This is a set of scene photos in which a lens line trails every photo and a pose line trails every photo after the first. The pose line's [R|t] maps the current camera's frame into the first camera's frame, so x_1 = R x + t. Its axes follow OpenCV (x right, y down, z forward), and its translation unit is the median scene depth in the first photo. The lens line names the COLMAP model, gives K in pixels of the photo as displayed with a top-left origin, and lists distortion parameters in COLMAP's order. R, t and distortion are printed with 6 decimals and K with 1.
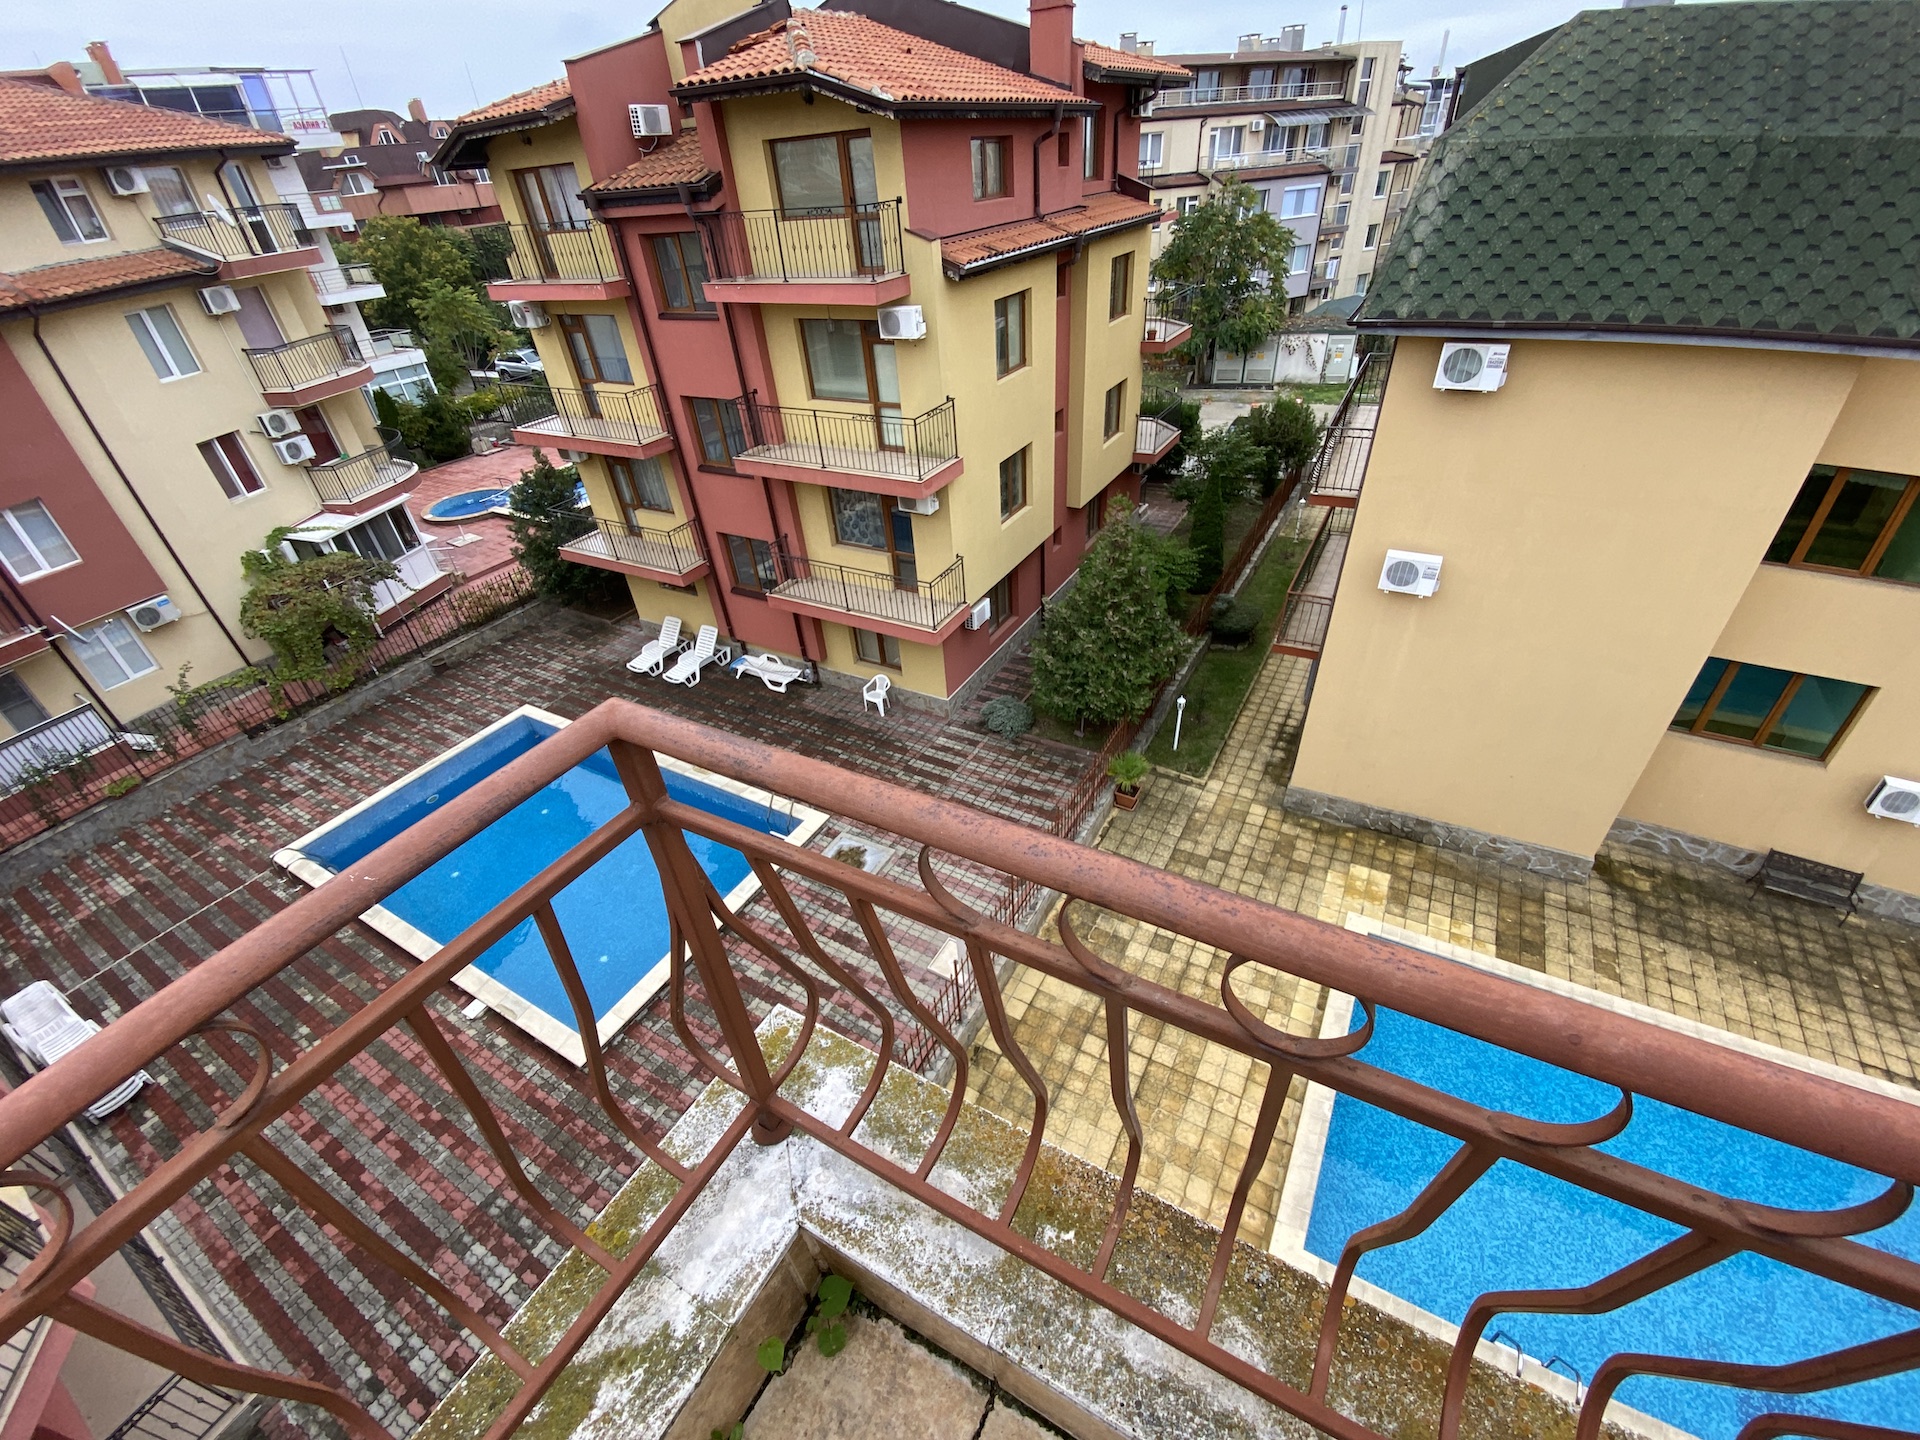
lens RADIAL K [[776.5, 0, 957.4], [0, 776.5, 732.2], [0, 0, 1]] dist [0.016616, -0.018083]
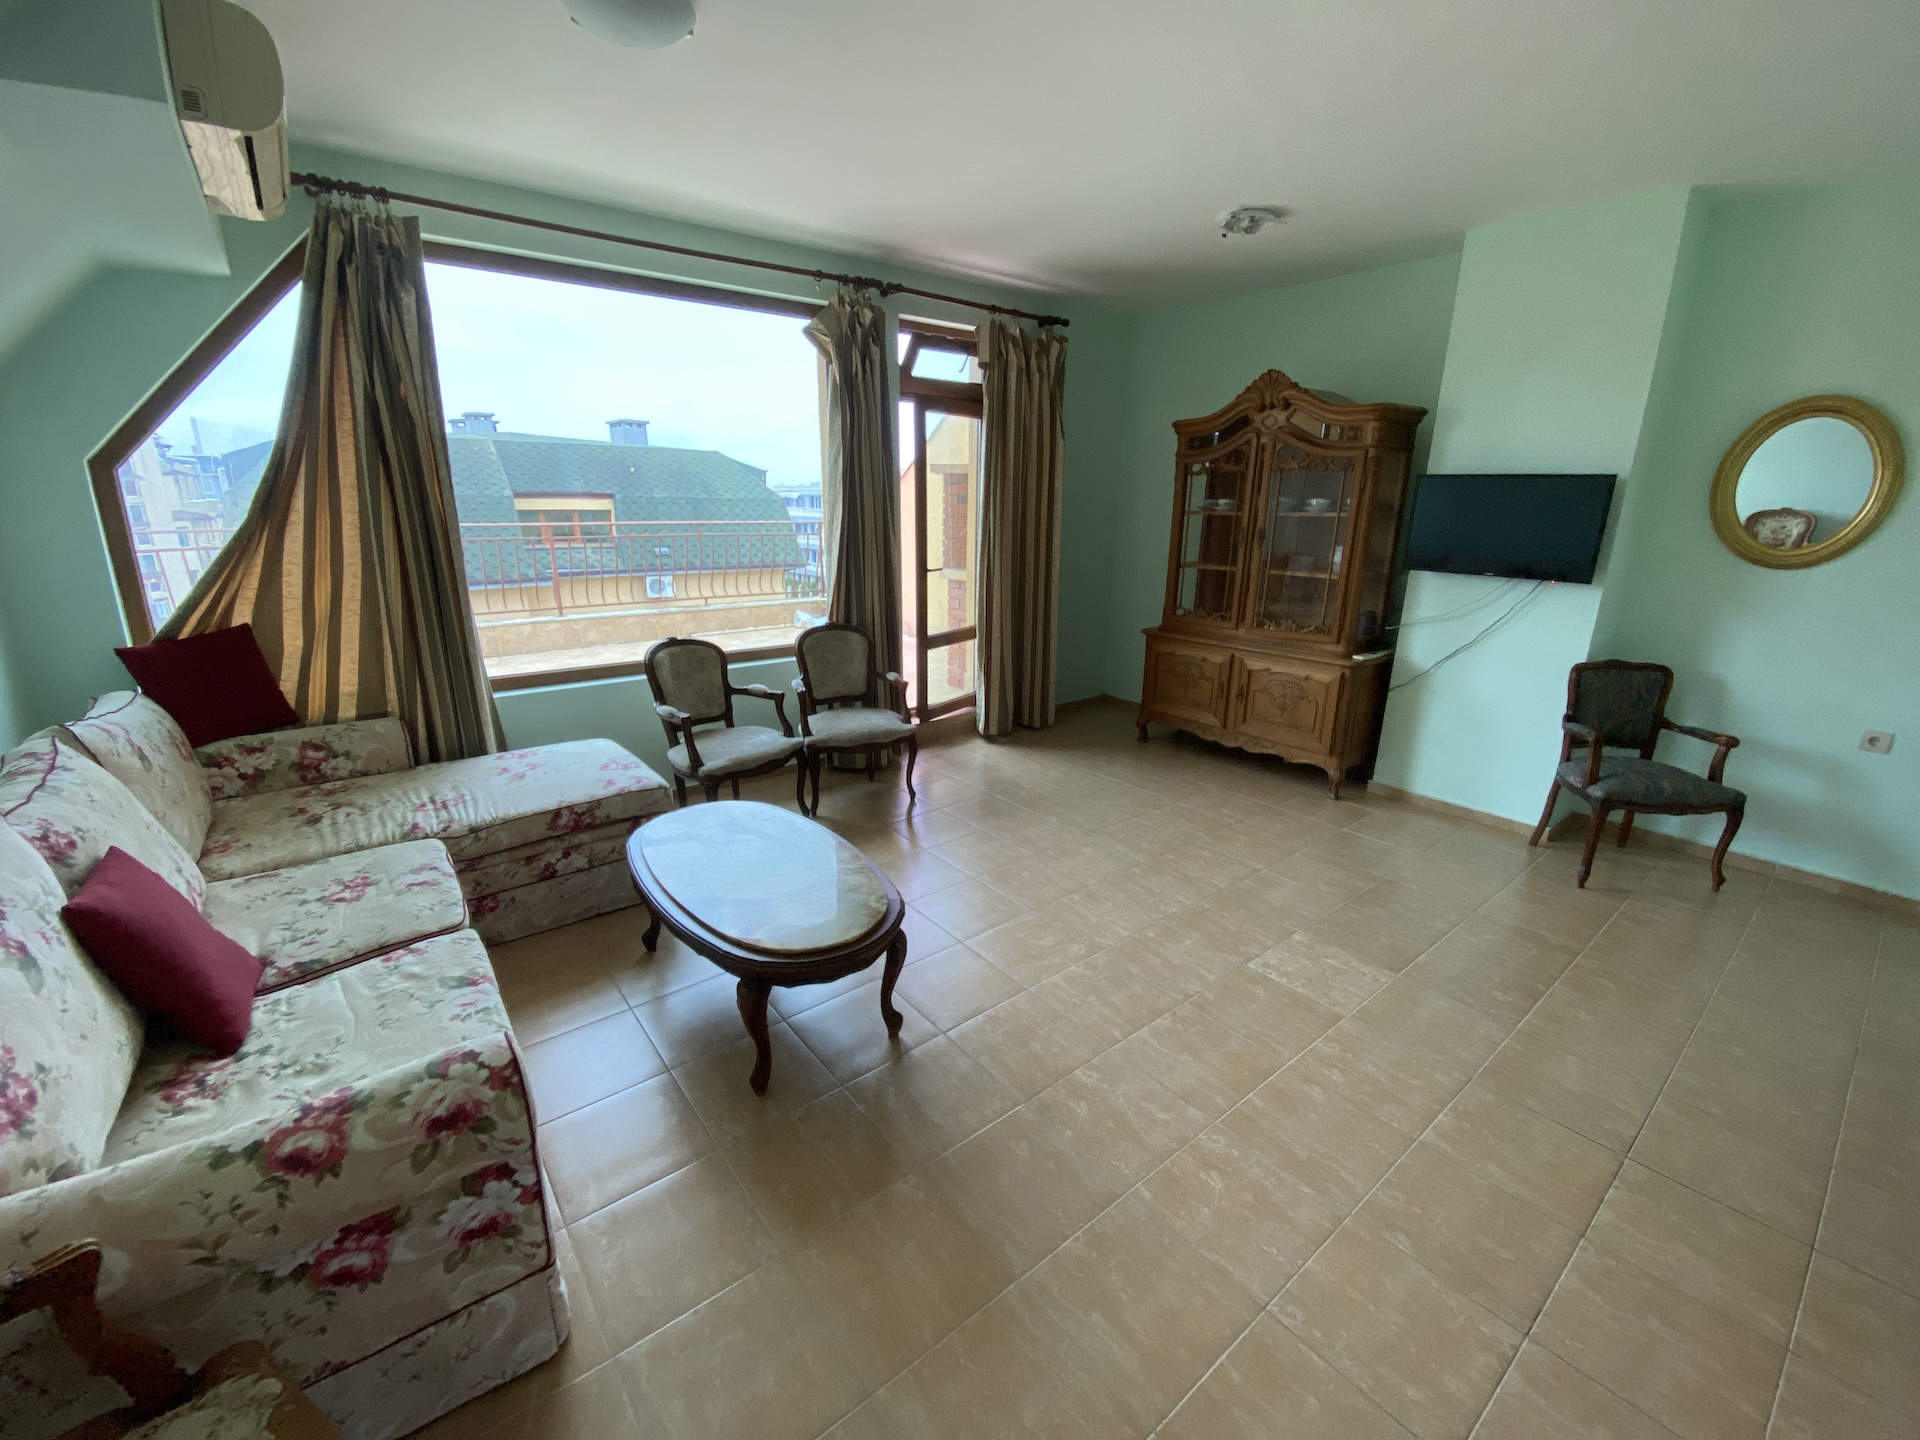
lens RADIAL K [[776.5, 0, 955.4], [0, 776.5, 731.8], [0, 0, 1]] dist [0.016616, -0.018083]
pose [[0.369758, -0.198732, 0.907626, -0.214912], [0.523128, 0.851839, -0.026601, 0.282499], [-0.767865, 0.484641, 0.418936, -0.338988]]
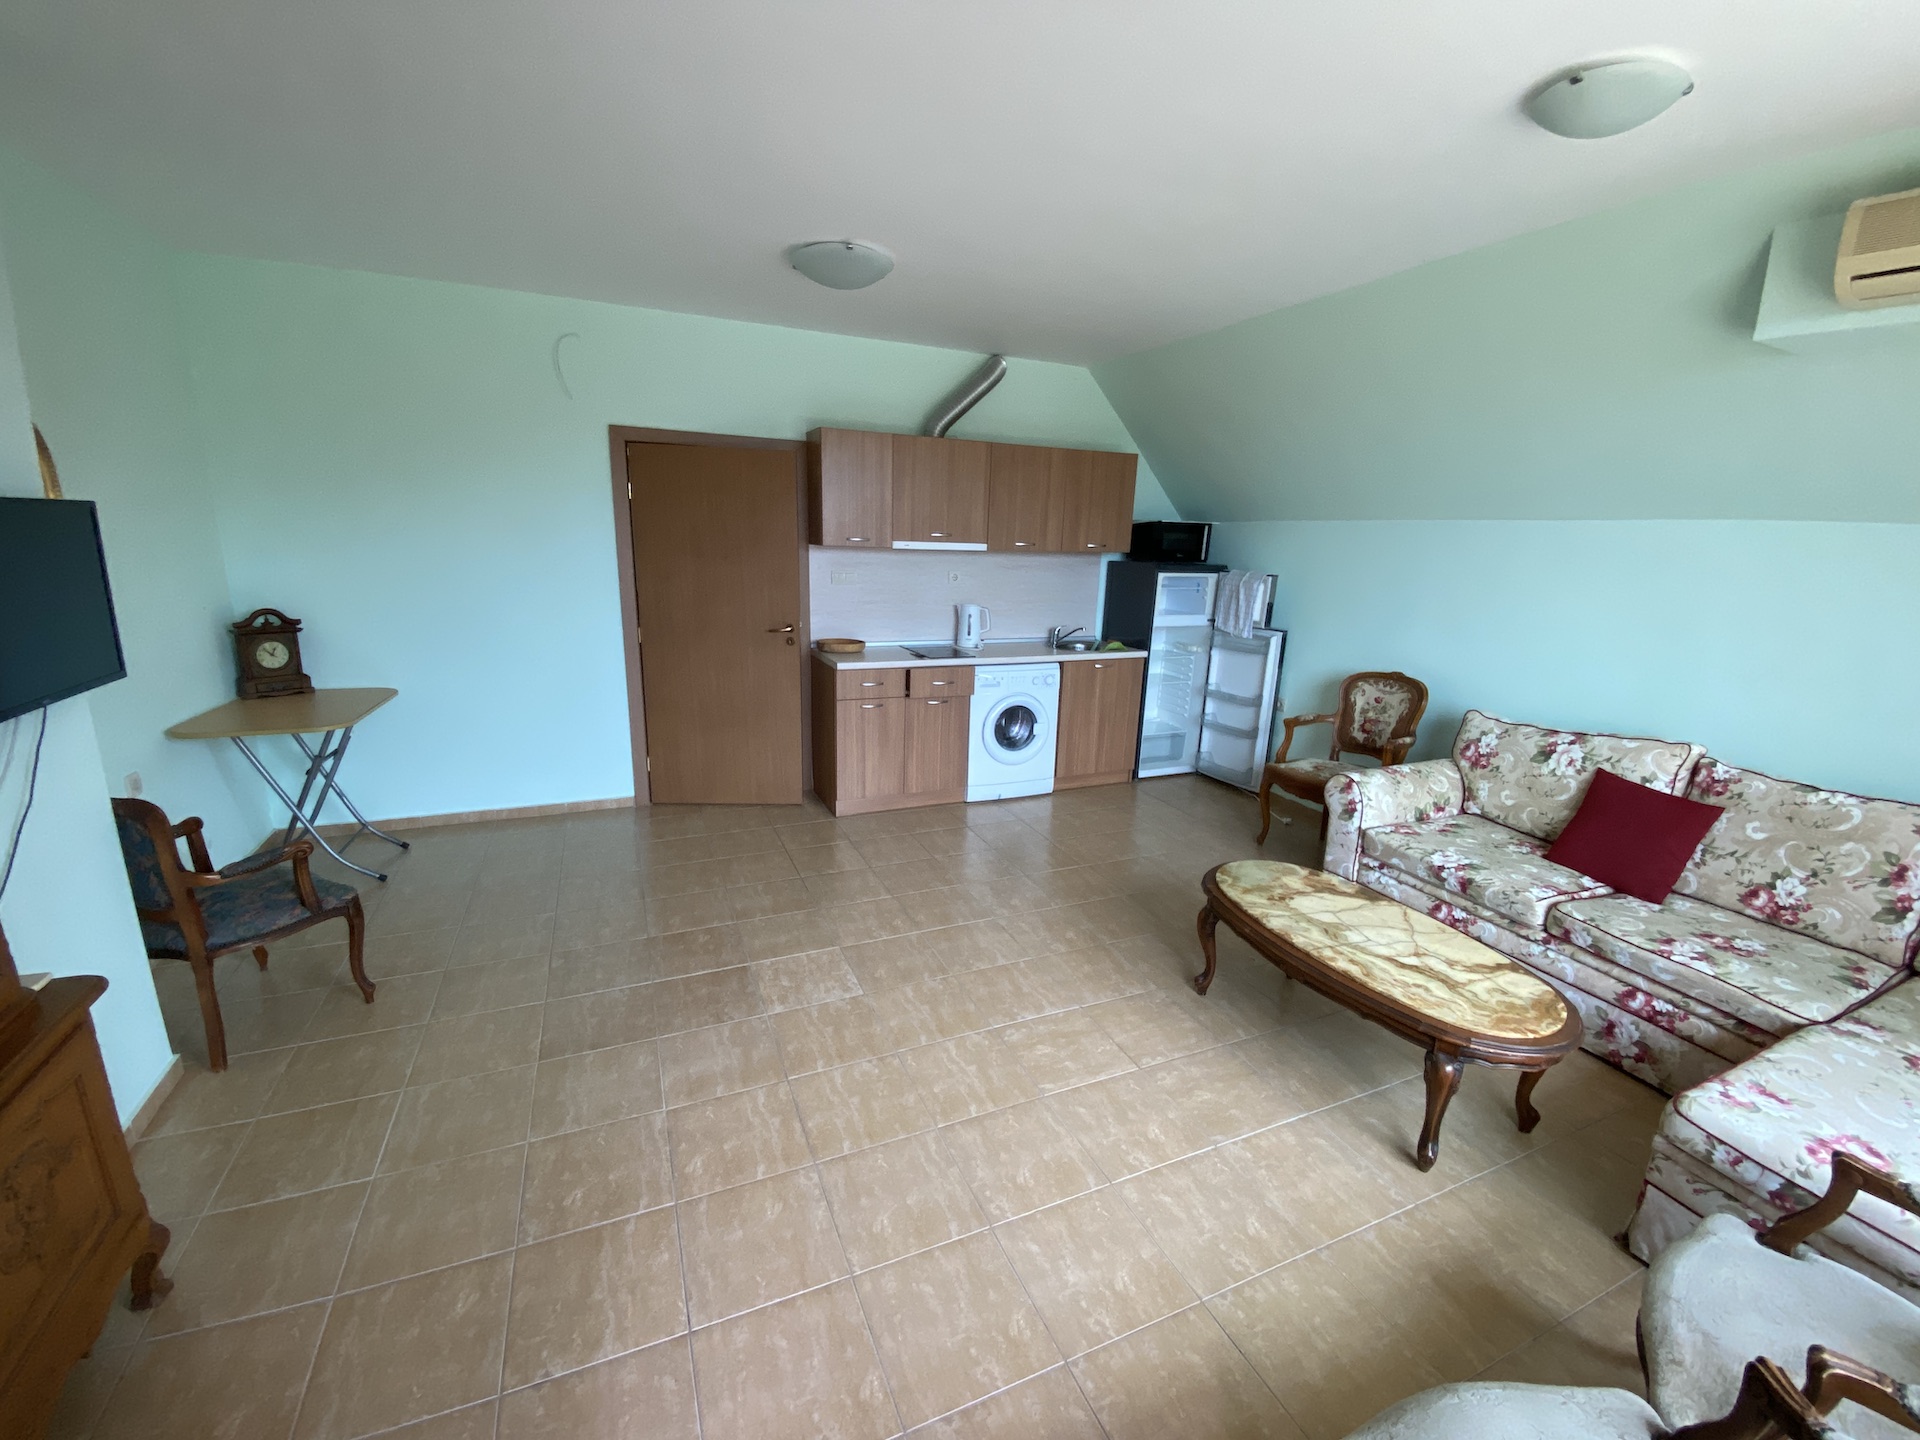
lens RADIAL K [[776.5, 0, 949.7], [0, 776.5, 728.9], [0, 0, 1]] dist [0.016616, -0.018083]
pose [[-0.604791, 0.239902, -0.759391, 0.062301], [-0.463328, 0.669564, 0.580526, 0.200666], [0.647730, 0.702945, -0.293793, -0.269381]]
